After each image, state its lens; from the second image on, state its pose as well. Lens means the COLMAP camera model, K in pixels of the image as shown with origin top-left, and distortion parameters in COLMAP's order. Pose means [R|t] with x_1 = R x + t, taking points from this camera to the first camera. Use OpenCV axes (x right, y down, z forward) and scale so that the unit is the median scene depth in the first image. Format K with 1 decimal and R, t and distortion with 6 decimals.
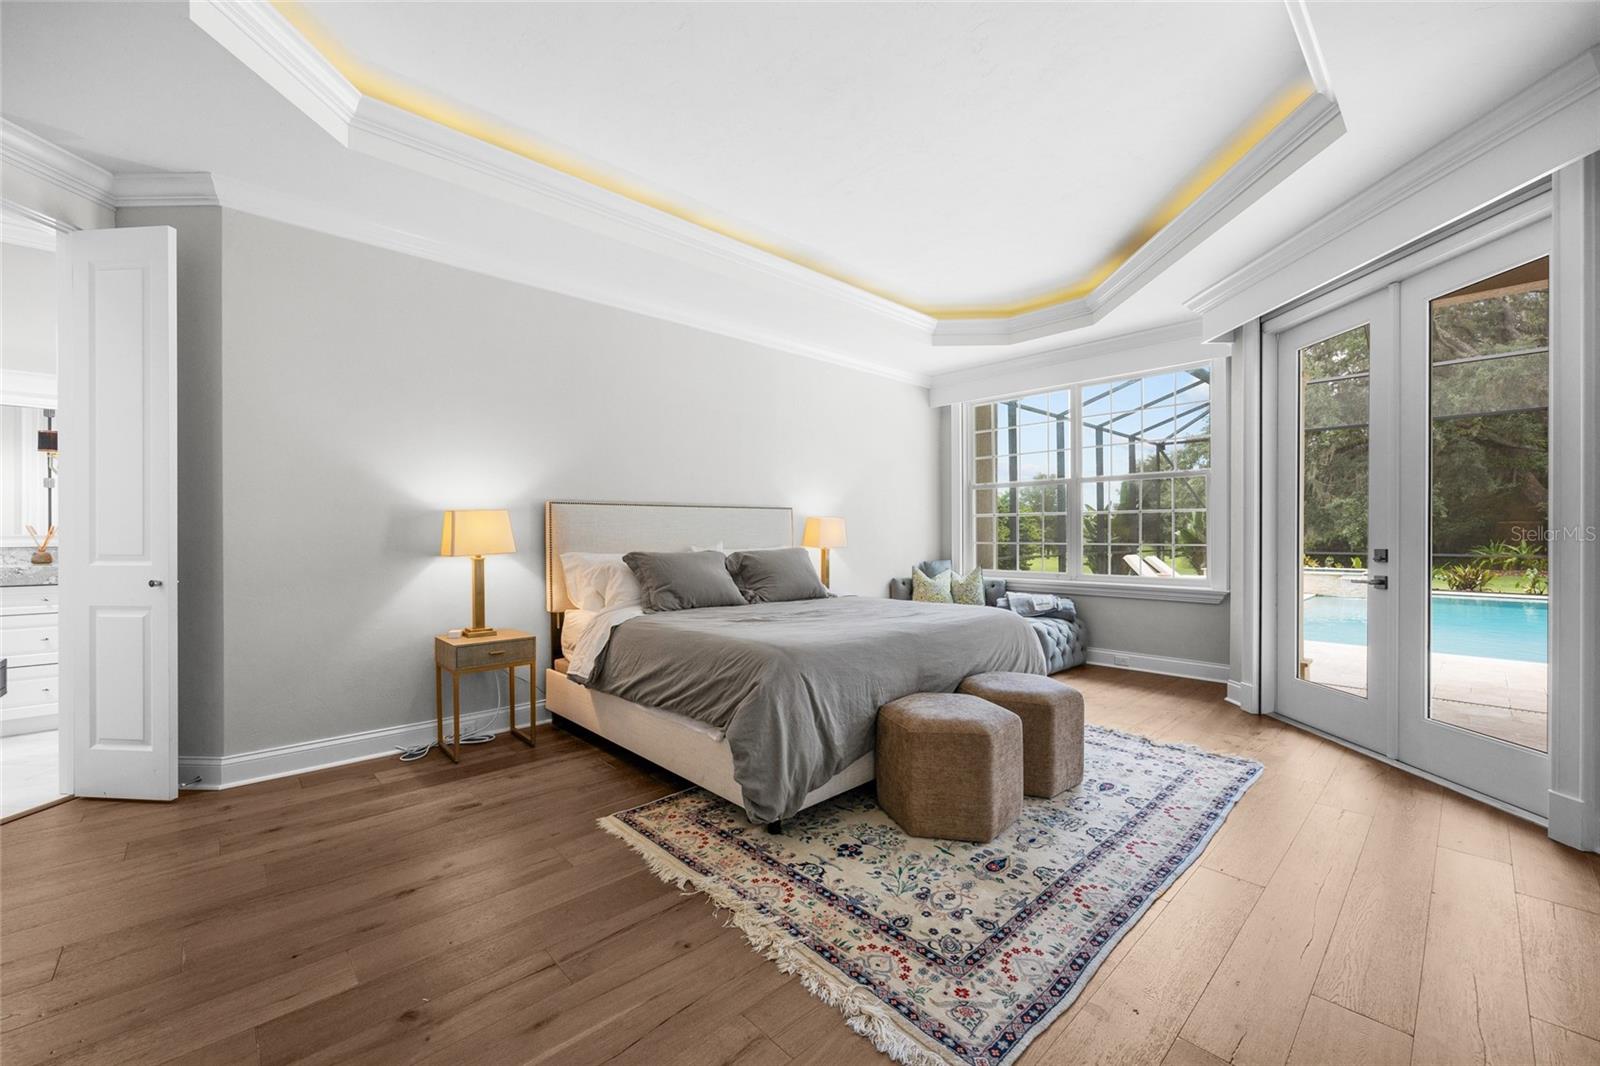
lens RADIAL K [[640.4, 0, 780.2], [0, 640.4, 538.3], [0, 0, 1]] dist [0.003323, -0.000215]
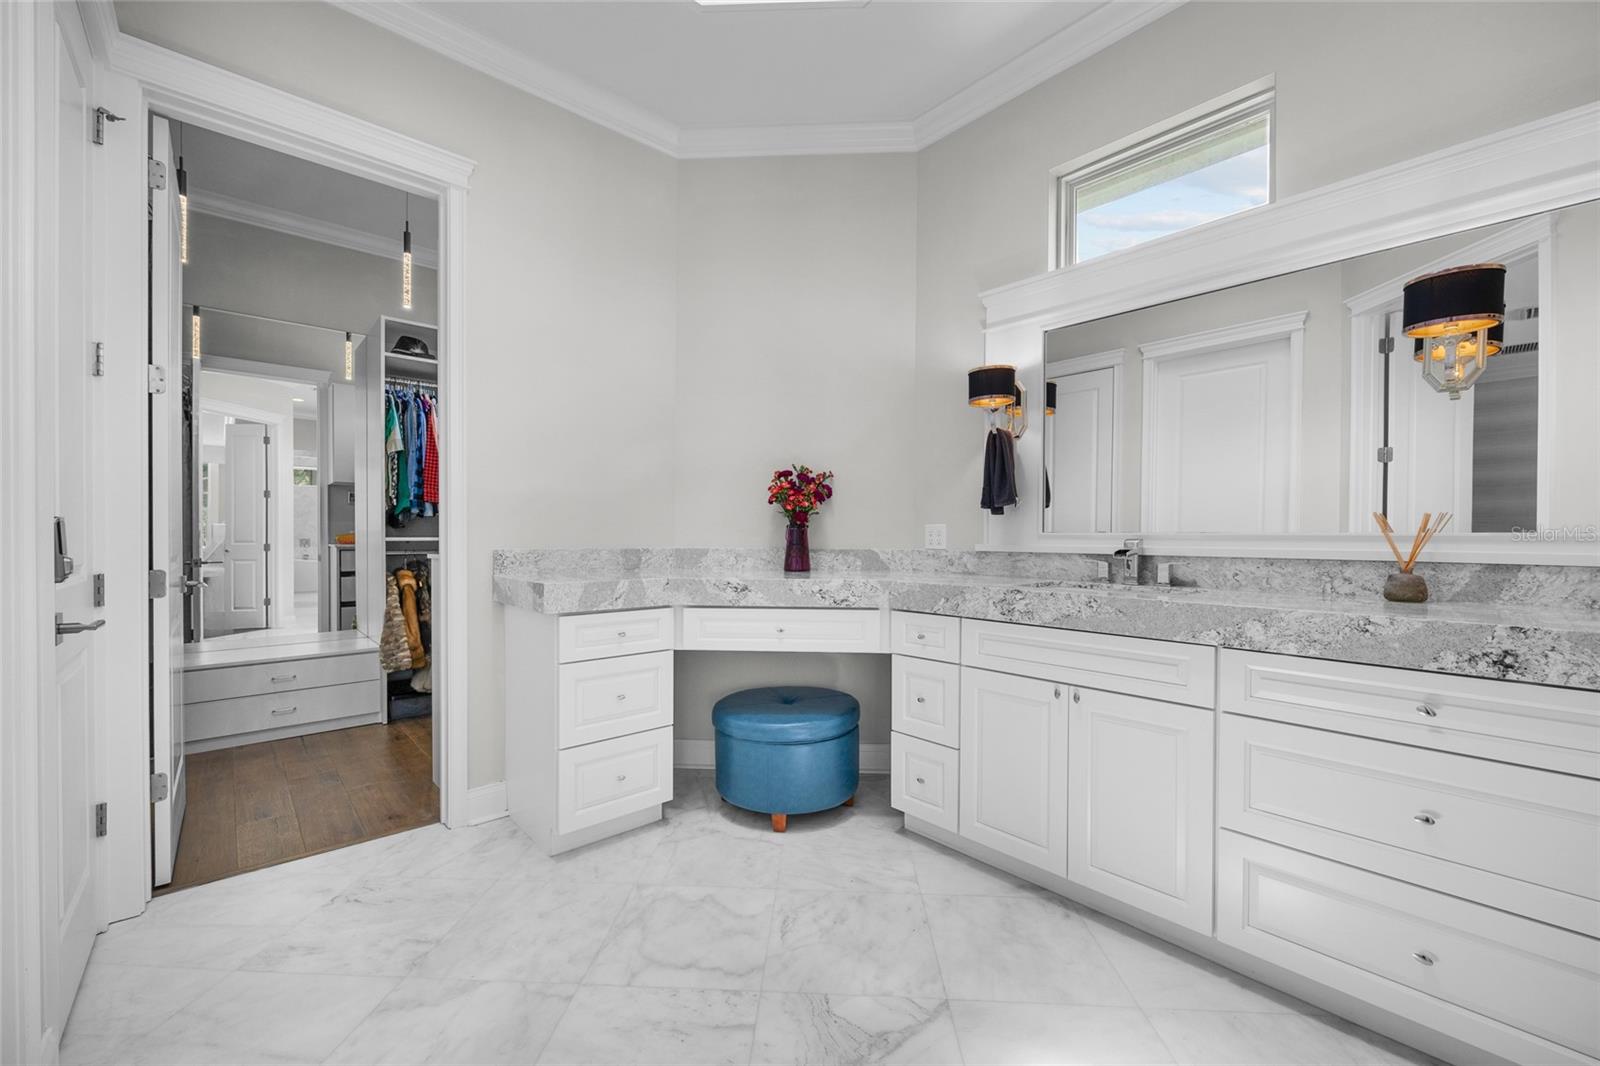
lens RADIAL K [[640.4, 0, 805.0], [0, 640.4, 540.6], [0, 0, 1]] dist [0.003323, -0.000215]
pose [[0.006930, 0.009400, -0.999932, -1.159494], [-0.011062, 0.999895, 0.009323, -0.000147], [0.999915, 0.010996, 0.007033, 0.956892]]
